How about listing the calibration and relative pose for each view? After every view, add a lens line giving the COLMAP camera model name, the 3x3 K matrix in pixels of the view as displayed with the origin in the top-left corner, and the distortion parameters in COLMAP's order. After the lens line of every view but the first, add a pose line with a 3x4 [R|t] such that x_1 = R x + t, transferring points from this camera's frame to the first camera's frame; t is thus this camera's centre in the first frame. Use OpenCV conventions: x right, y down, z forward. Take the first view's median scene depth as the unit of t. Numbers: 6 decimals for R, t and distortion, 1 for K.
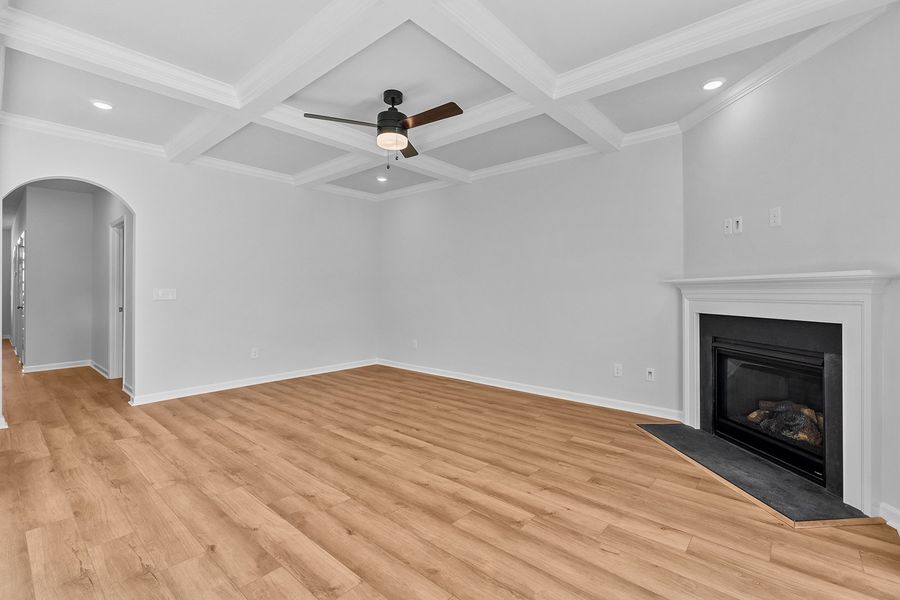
lens RADIAL K [[401.9, 0, 439.6], [0, 401.9, 289.1], [0, 0, 1]] dist [0.000993, 0.000085]
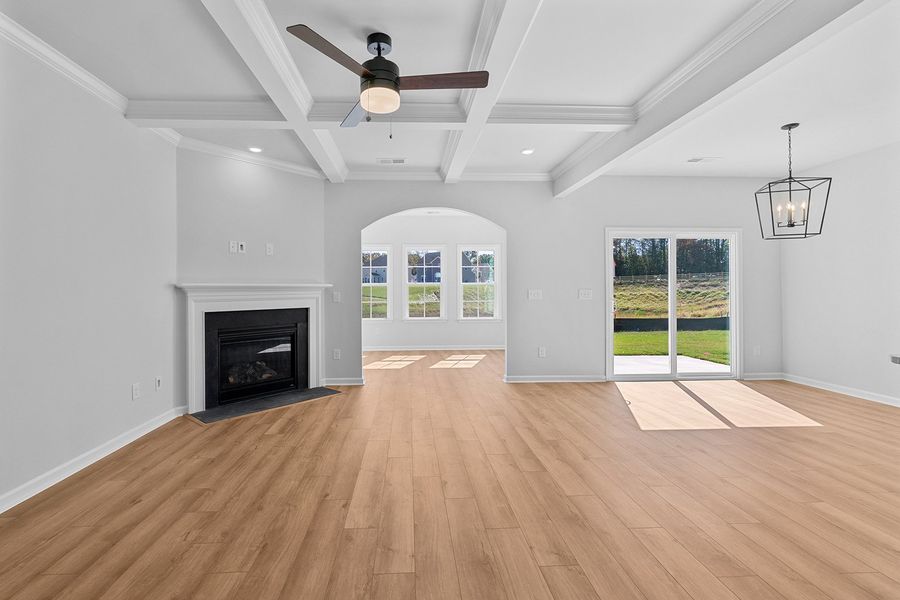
lens RADIAL K [[401.9, 0, 439.6], [0, 401.9, 289.1], [0, 0, 1]] dist [0.000993, 0.000085]
pose [[-0.720097, 0.007218, 0.693835, -0.716228], [0.002459, 0.999966, -0.007851, 0.002235], [-0.693869, -0.003948, -0.720091, 1.445584]]
